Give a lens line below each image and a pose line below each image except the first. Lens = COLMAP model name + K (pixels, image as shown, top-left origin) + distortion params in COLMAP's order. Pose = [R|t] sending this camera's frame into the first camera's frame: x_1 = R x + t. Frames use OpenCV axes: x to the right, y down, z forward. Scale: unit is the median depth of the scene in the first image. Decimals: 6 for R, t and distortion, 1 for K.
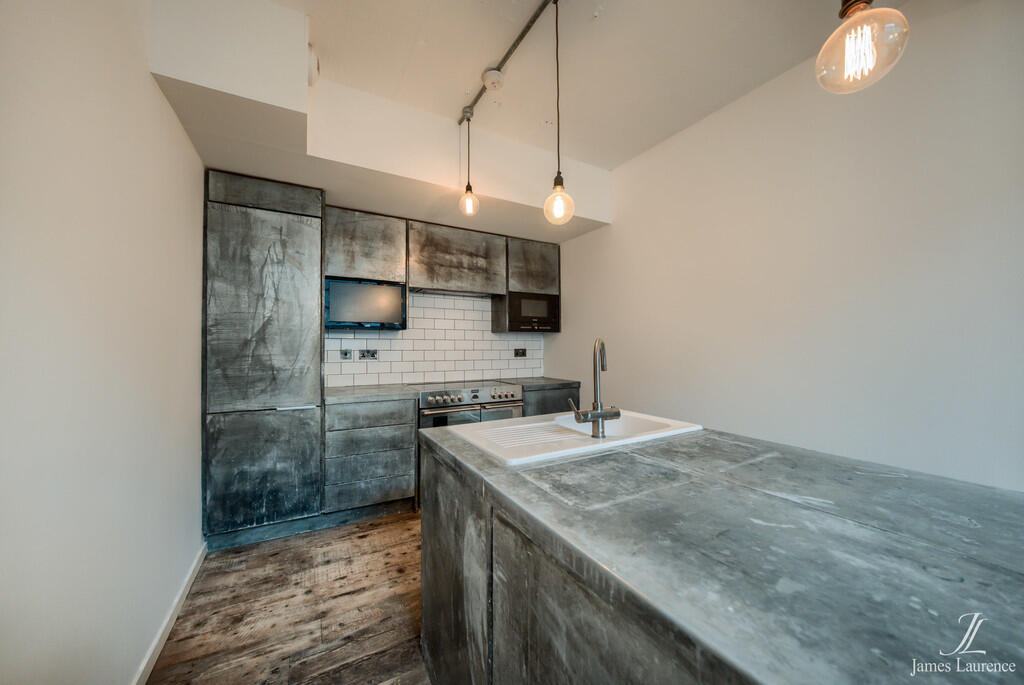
lens RADIAL K [[351.3, 0, 510.4], [0, 351.3, 339.5], [0, 0, 1]] dist [-0.020103, 0.002673]
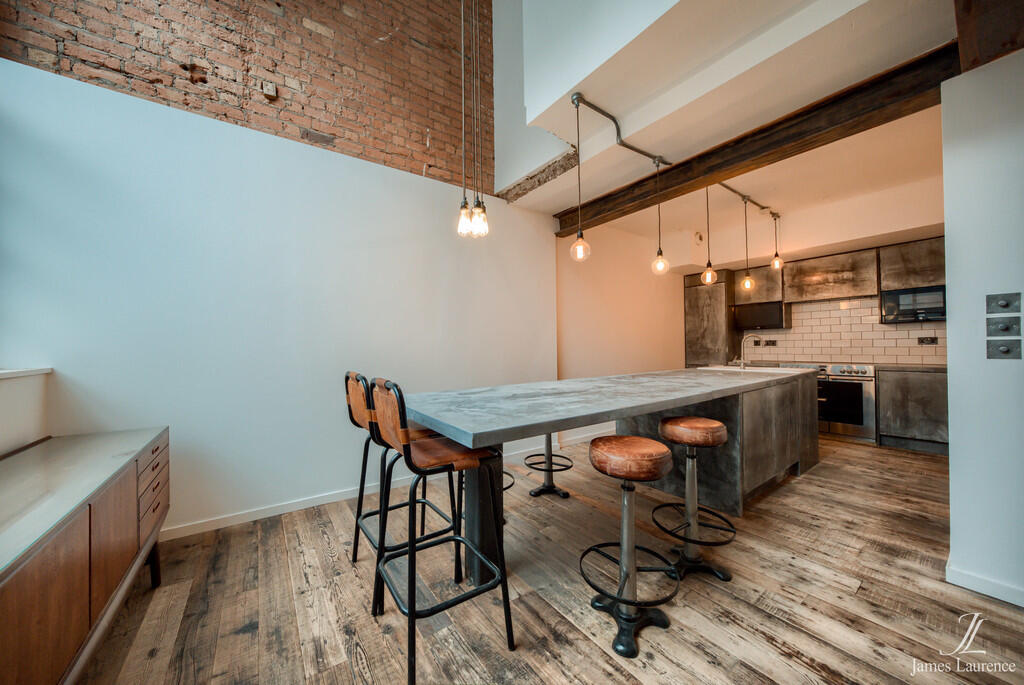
lens RADIAL K [[347.7, 0, 492.7], [0, 347.7, 343.5], [0, 0, 1]] dist [-0.025234, 0.005863]
pose [[0.067523, -0.011061, -0.997656, 1.587793], [0.033386, 0.999404, -0.008821, 0.017374], [0.997159, -0.032712, 0.067852, -0.657809]]
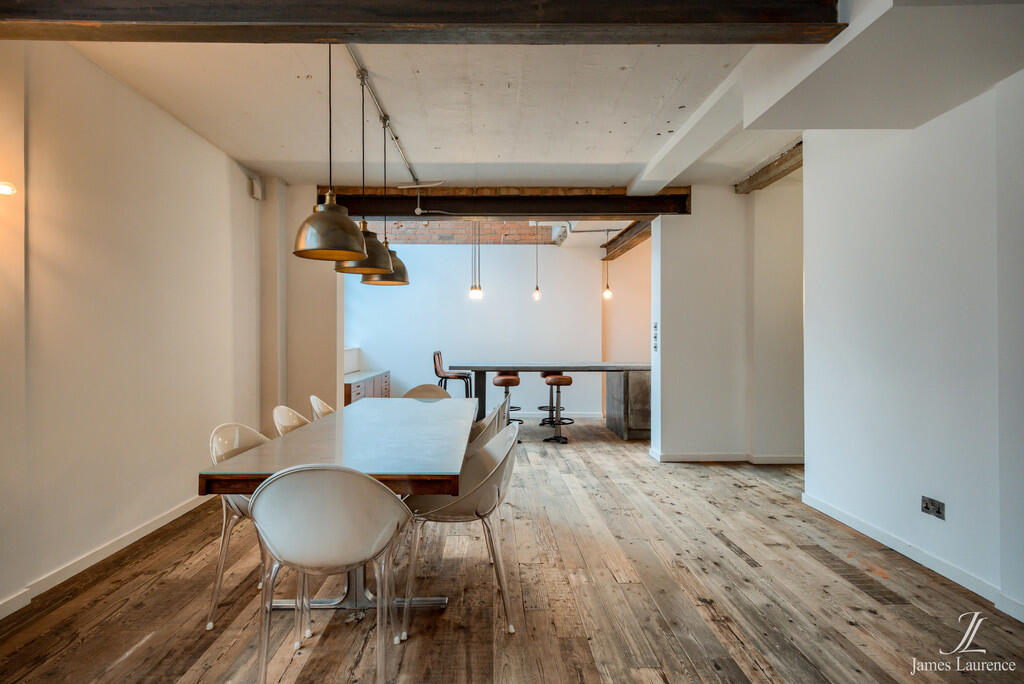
lens RADIAL K [[587.6, 0, 512.0], [0, 587.6, 342.0], [0, 0, 1]] dist [0.000029, 0.000050]
pose [[-0.467552, 0.000146, -0.883966, 3.779655], [0.017562, 0.999804, -0.009124, 0.051467], [0.883791, -0.019790, -0.467463, 1.149099]]
